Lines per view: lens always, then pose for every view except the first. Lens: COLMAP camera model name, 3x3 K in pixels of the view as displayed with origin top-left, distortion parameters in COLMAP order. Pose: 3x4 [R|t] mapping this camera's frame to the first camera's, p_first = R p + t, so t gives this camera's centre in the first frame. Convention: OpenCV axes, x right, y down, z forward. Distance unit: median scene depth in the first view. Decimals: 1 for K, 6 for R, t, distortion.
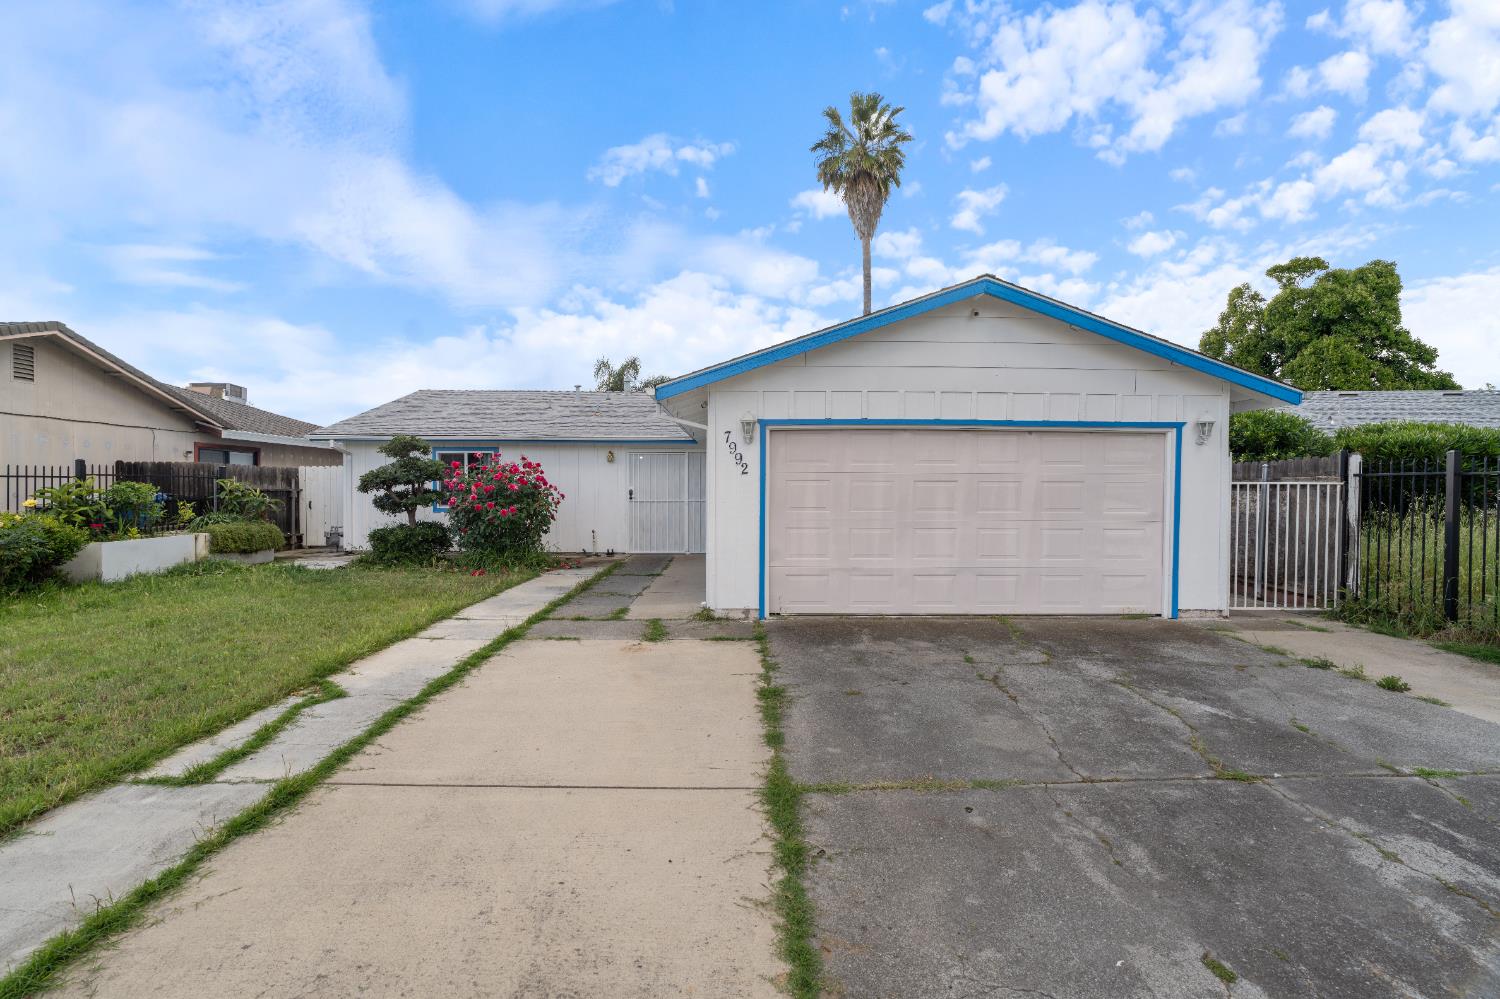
lens RADIAL K [[674.5, 0, 749.6], [0, 674.5, 503.5], [0, 0, 1]] dist [-0.002319, -0.000094]
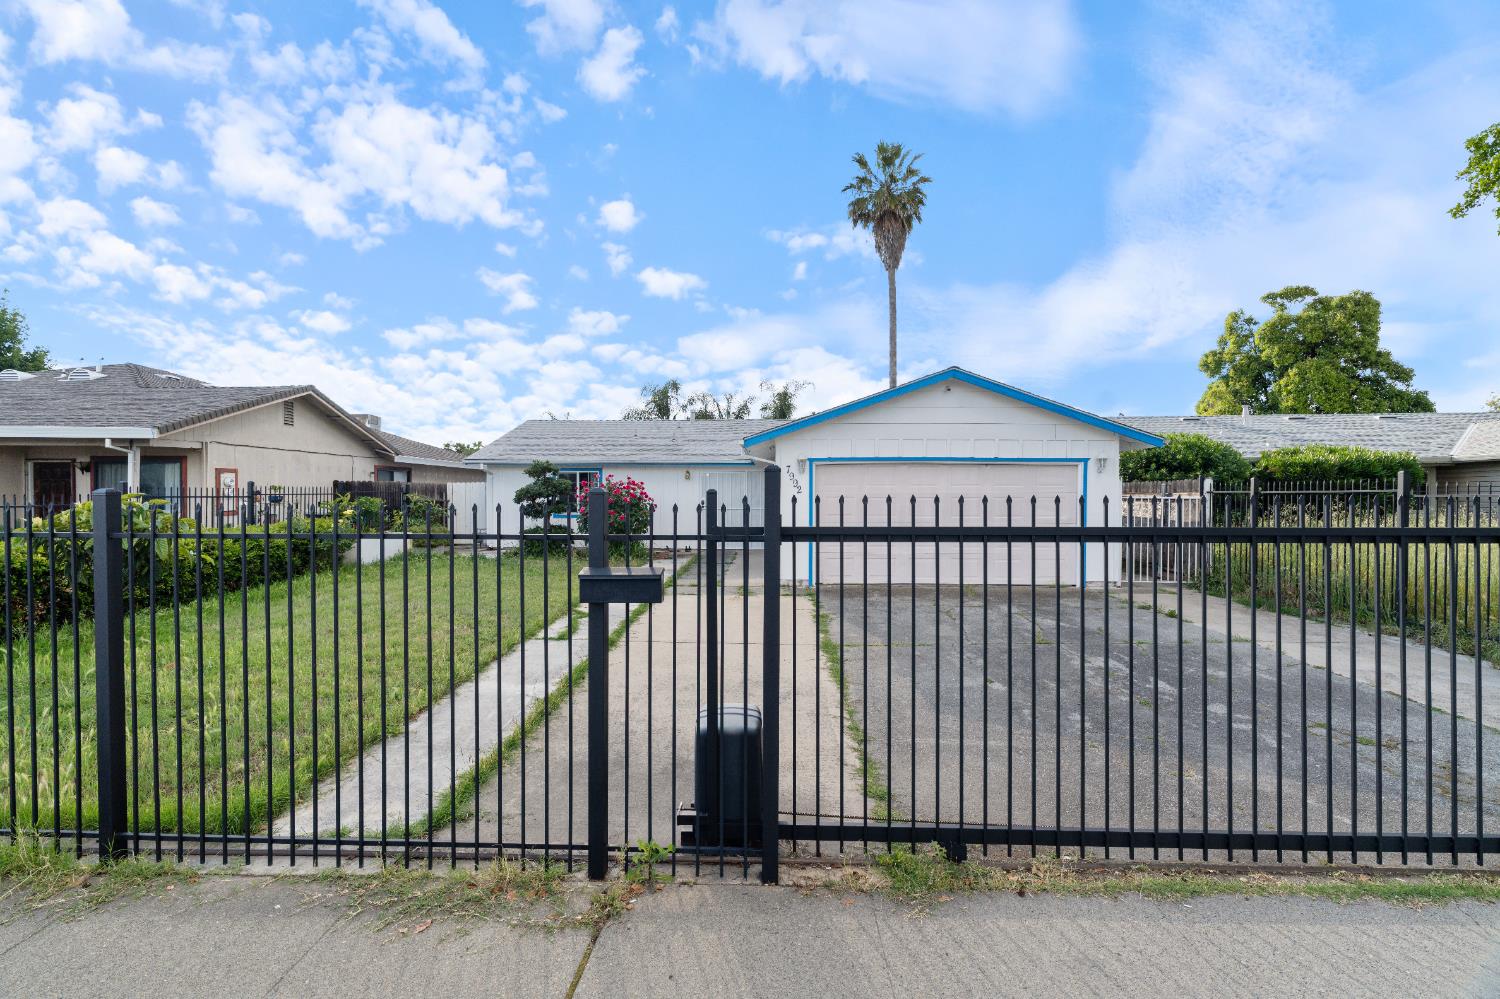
lens RADIAL K [[681.6, 0, 744.0], [0, 681.6, 496.9], [0, 0, 1]] dist [0.000703, 0.000371]
pose [[0.998610, -0.002521, -0.052641, -0.032648], [0.001560, 0.999831, -0.018291, -0.003725], [0.052678, 0.018183, 0.998446, -0.362841]]
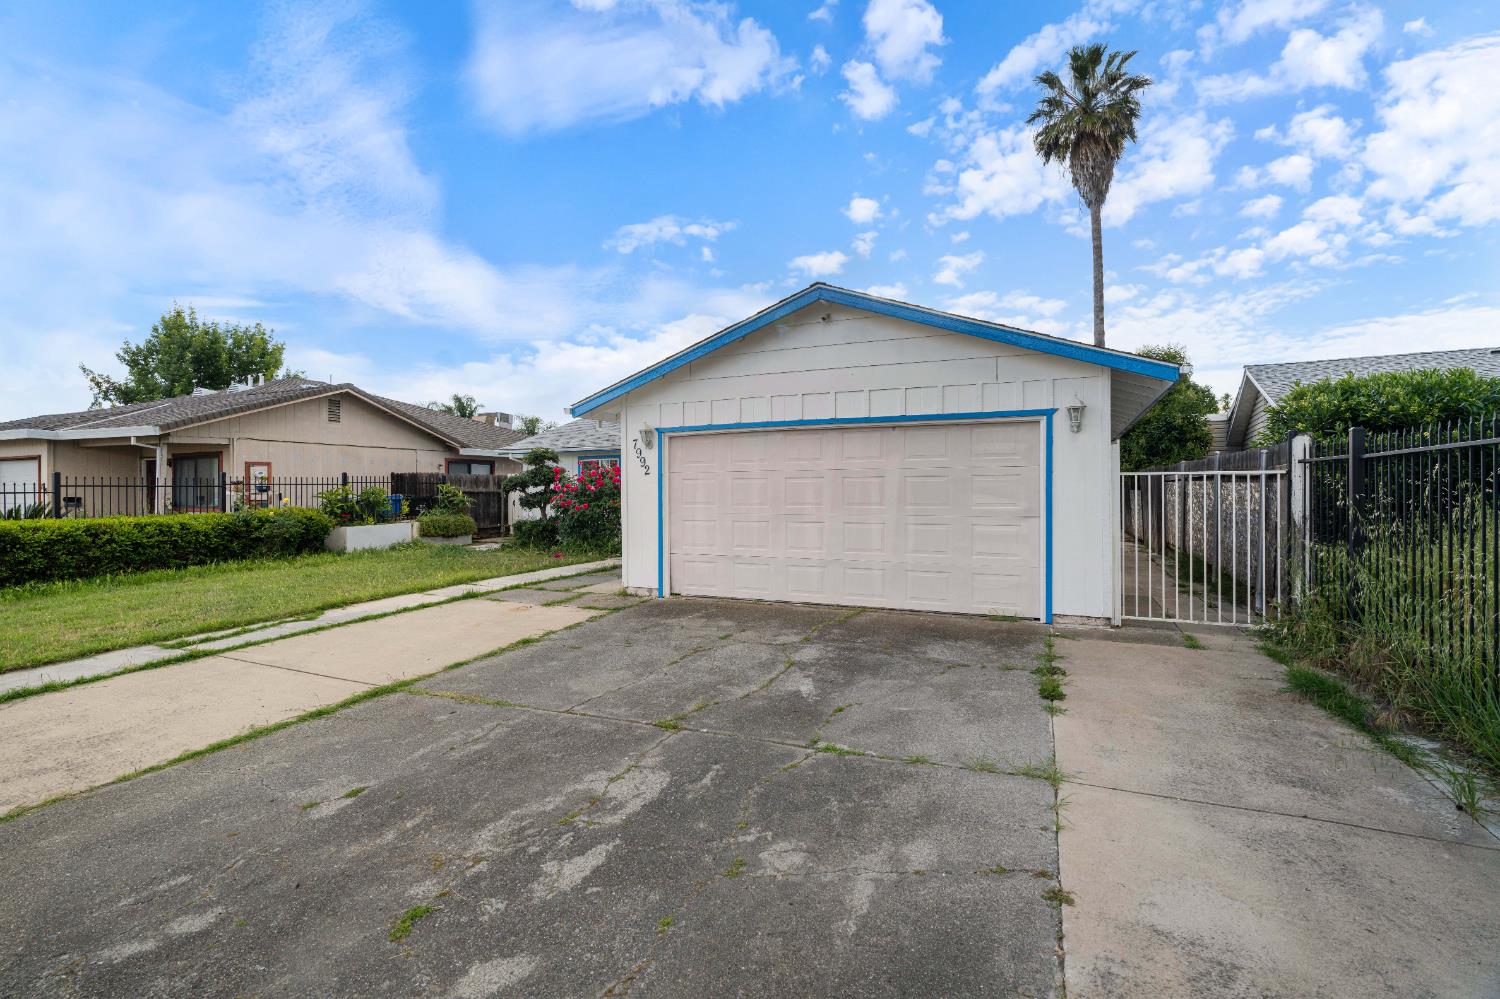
lens RADIAL K [[680.4, 0, 746.7], [0, 680.4, 491.1], [0, 0, 1]] dist [-0.002590, 0.000622]
pose [[0.903251, -0.008494, -0.429029, 0.417435], [-0.000082, 0.999801, -0.019967, 0.005990], [0.429113, 0.018070, 0.903070, -0.006884]]
